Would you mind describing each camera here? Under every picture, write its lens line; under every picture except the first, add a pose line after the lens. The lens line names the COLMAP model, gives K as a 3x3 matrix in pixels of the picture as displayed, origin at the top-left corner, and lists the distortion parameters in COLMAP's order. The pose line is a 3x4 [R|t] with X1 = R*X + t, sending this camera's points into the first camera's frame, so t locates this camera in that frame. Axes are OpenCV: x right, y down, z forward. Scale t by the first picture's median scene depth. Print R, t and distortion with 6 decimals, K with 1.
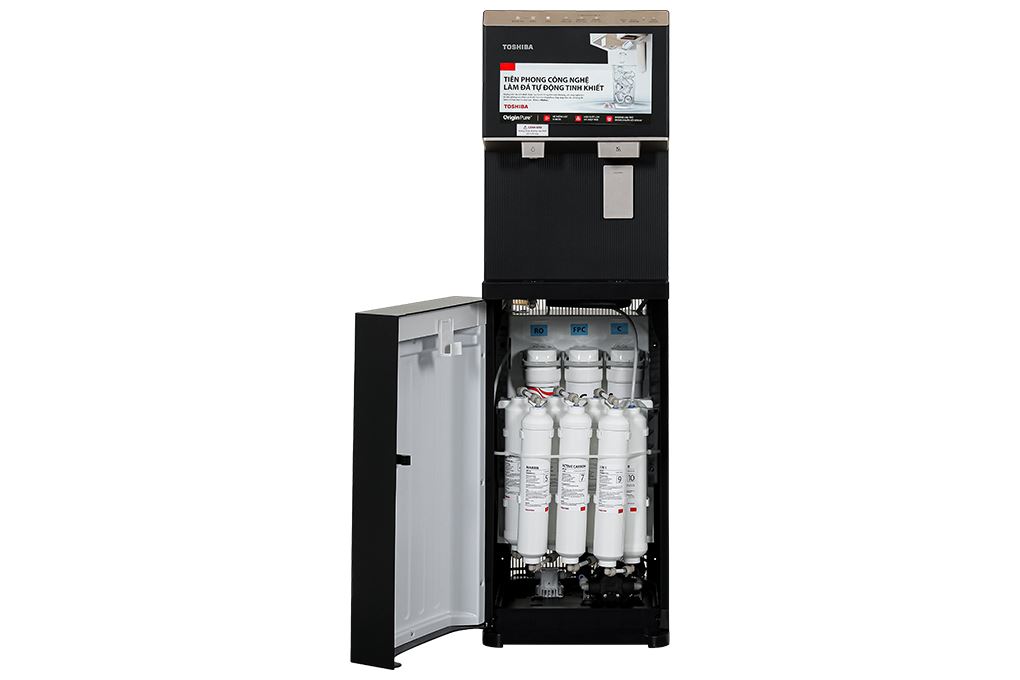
lens RADIAL K [[2789.9, 0, 517.5], [0, 2789.9, 347.7], [0, 0, 1]] dist [0.278053, 0.000000]
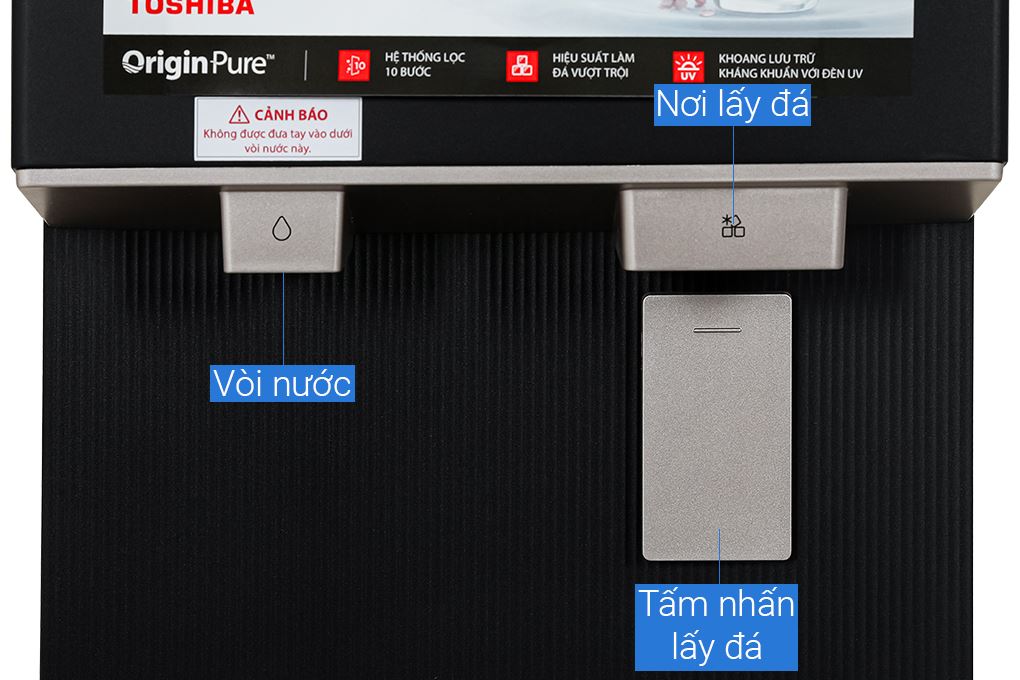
lens RADIAL K [[2789.9, 0, 500.1], [0, 2789.9, 335.8], [0, 0, 1]] dist [0.278053, 0.000000]
pose [[0.999962, -0.006038, 0.006332, 0.019026], [0.005919, 0.999809, 0.018612, -0.067323], [-0.006443, -0.018574, 0.999807, 0.810066]]
